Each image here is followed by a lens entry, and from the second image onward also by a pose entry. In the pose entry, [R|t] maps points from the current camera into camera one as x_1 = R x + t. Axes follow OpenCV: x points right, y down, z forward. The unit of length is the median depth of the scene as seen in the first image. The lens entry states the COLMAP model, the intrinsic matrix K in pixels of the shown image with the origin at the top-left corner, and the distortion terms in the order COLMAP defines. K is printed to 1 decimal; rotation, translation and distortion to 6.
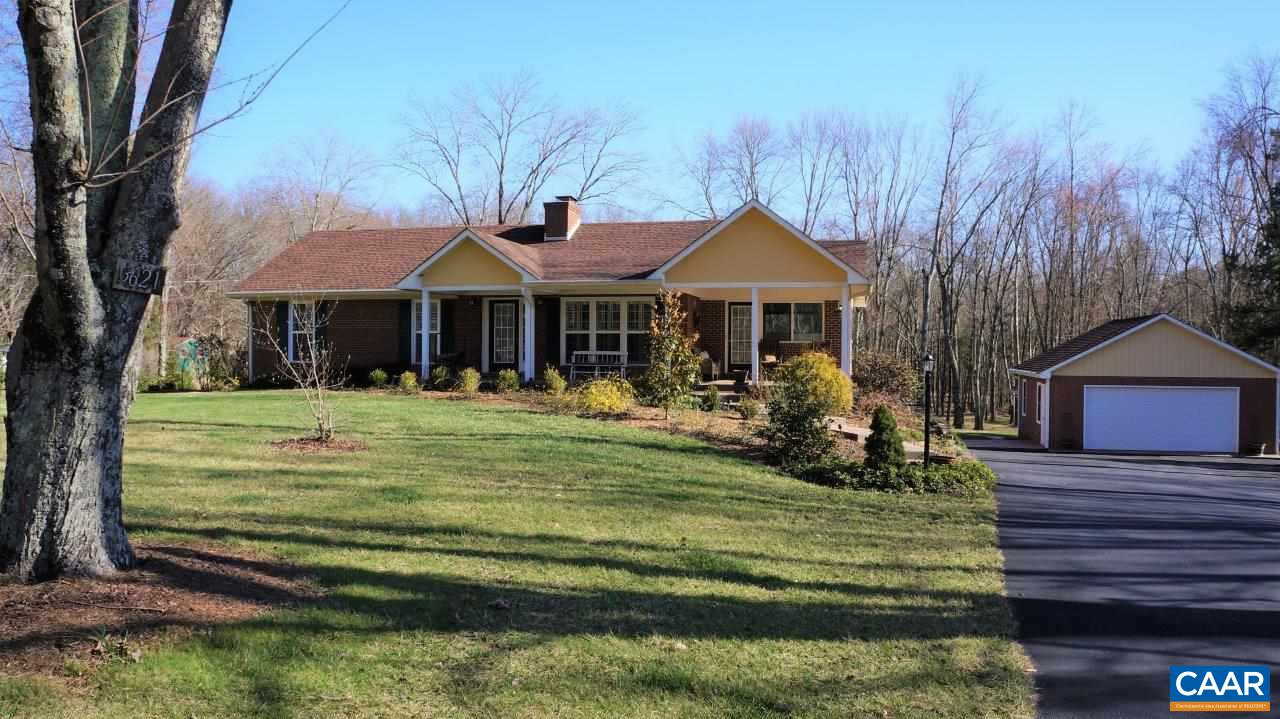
lens RADIAL K [[1004.5, 0, 646.2], [0, 1004.5, 351.1], [0, 0, 1]] dist [-0.189928, 0.139375]
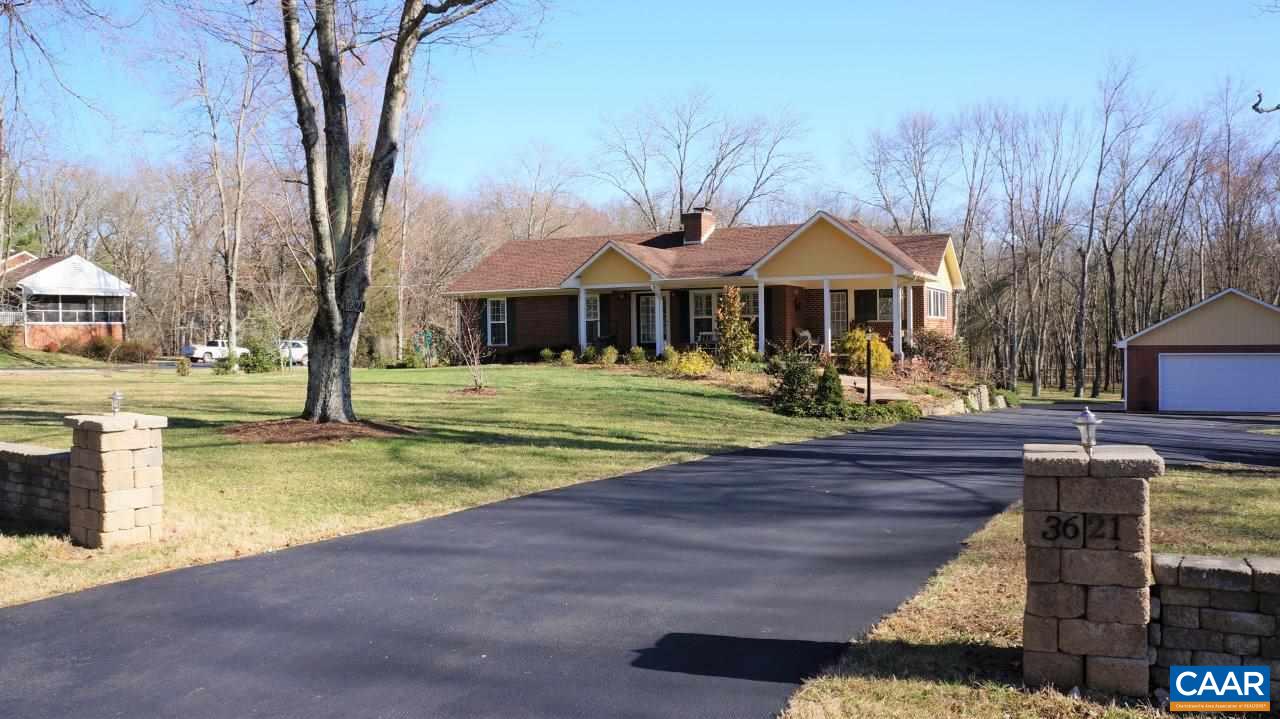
lens RADIAL K [[1004.5, 0, 646.2], [0, 1004.5, 351.1], [0, 0, 1]] dist [-0.189928, 0.139375]
pose [[0.972841, -0.016746, -0.230868, 0.164739], [0.020737, 0.999674, 0.014870, 0.004018], [0.230544, -0.019253, 0.972871, -0.273671]]
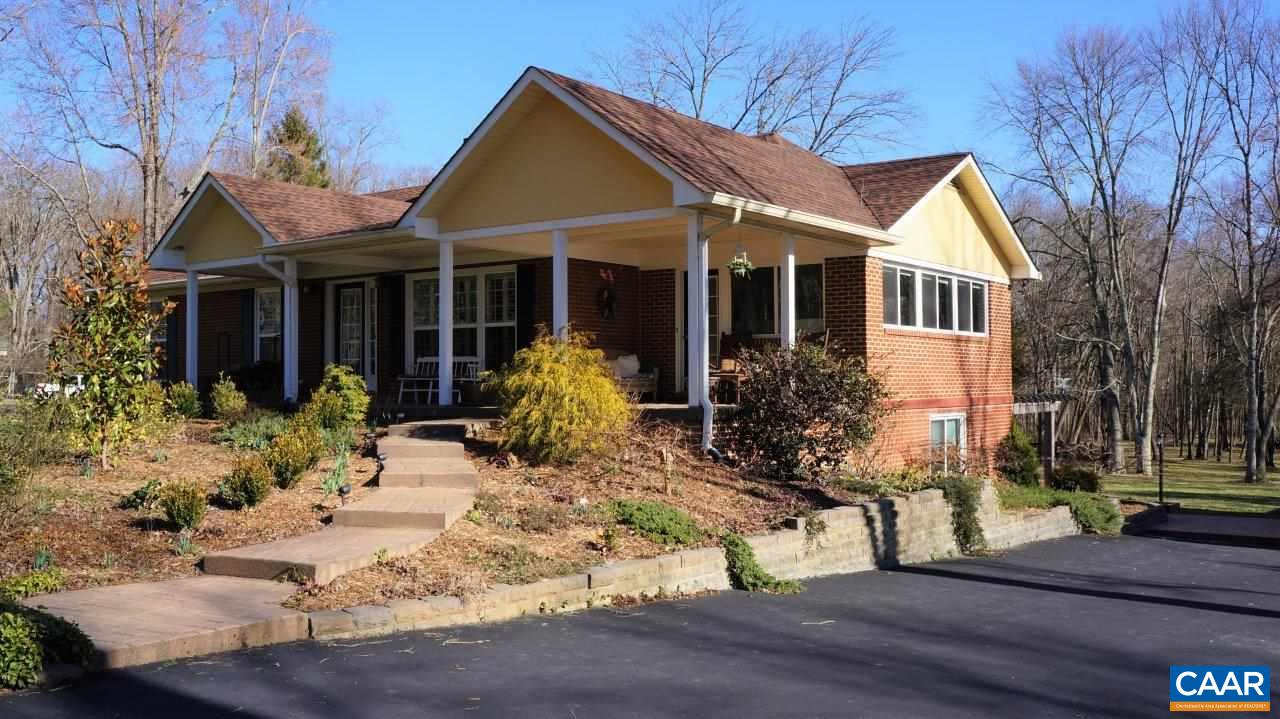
lens RADIAL K [[1168.7, 0, 640.0], [0, 1168.7, 359.5], [0, 0, 1]] dist [-0.072367, -0.001022]
pose [[0.909784, -0.017157, -0.414728, 0.382734], [0.008320, 0.999698, -0.023105, 0.020894], [0.414999, 0.017570, 0.909652, 0.405636]]
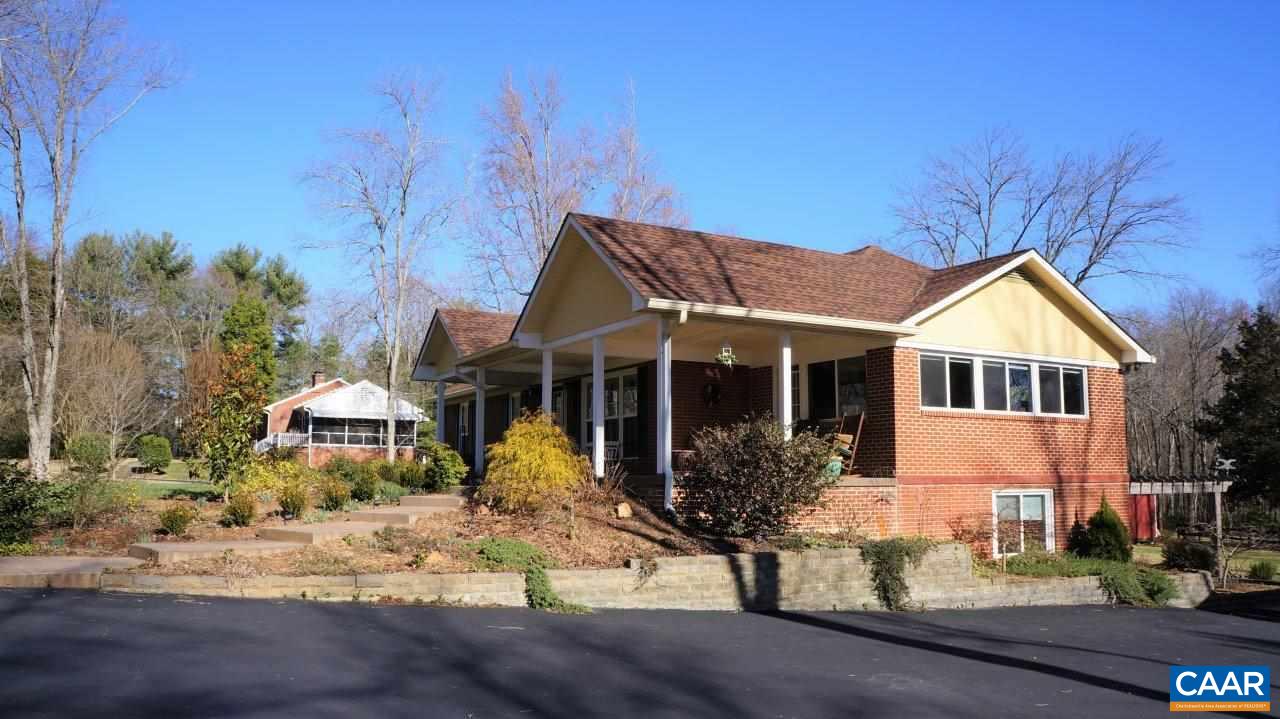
lens RADIAL K [[998.7, 0, 642.3], [0, 998.7, 363.2], [0, 0, 1]] dist [-0.148151, 0.077260]
pose [[0.656894, -0.091165, -0.748451, 0.602533], [-0.002454, 0.992400, -0.123033, 0.037754], [0.753979, 0.082656, 0.651678, 0.528704]]
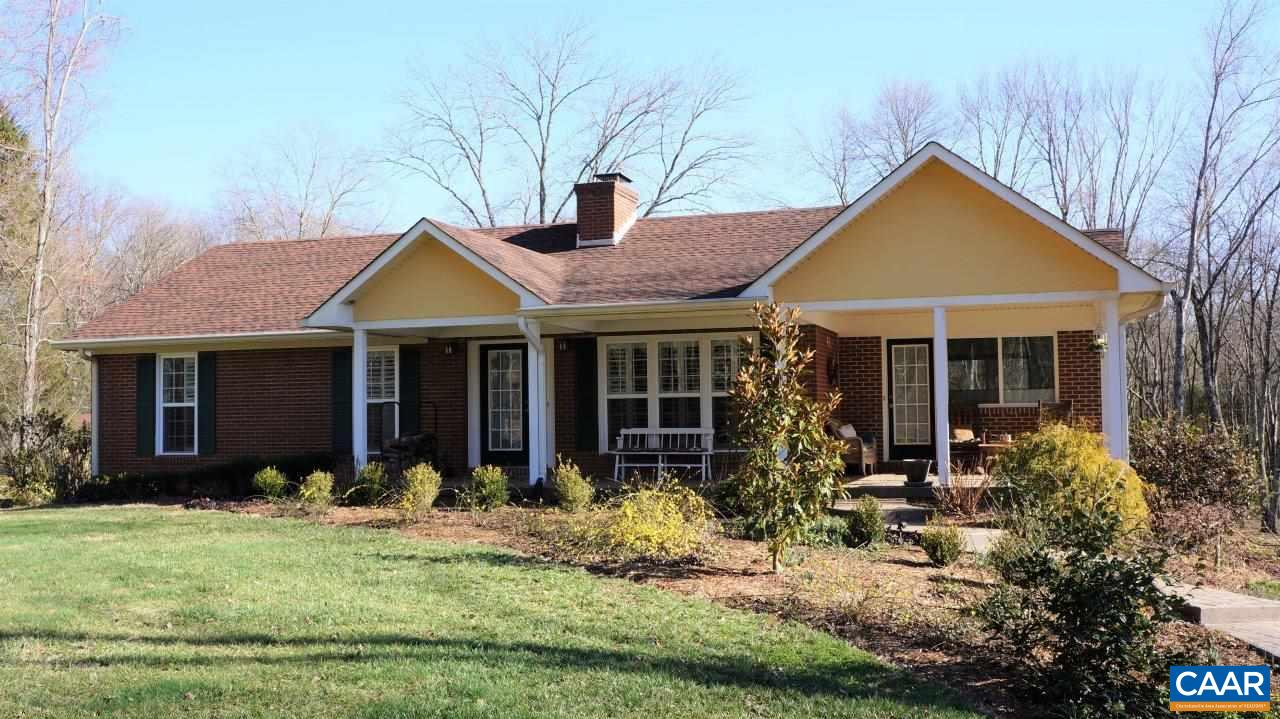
lens RADIAL K [[1281.8, 0, 640.0], [0, 1281.8, 359.5], [0, 0, 1]] dist [-0.081318, 0.243996]
pose [[0.994927, -0.023459, -0.097824, 0.013005], [0.018758, 0.998637, -0.048702, -0.003876], [0.098833, 0.046620, 0.994011, 0.275799]]
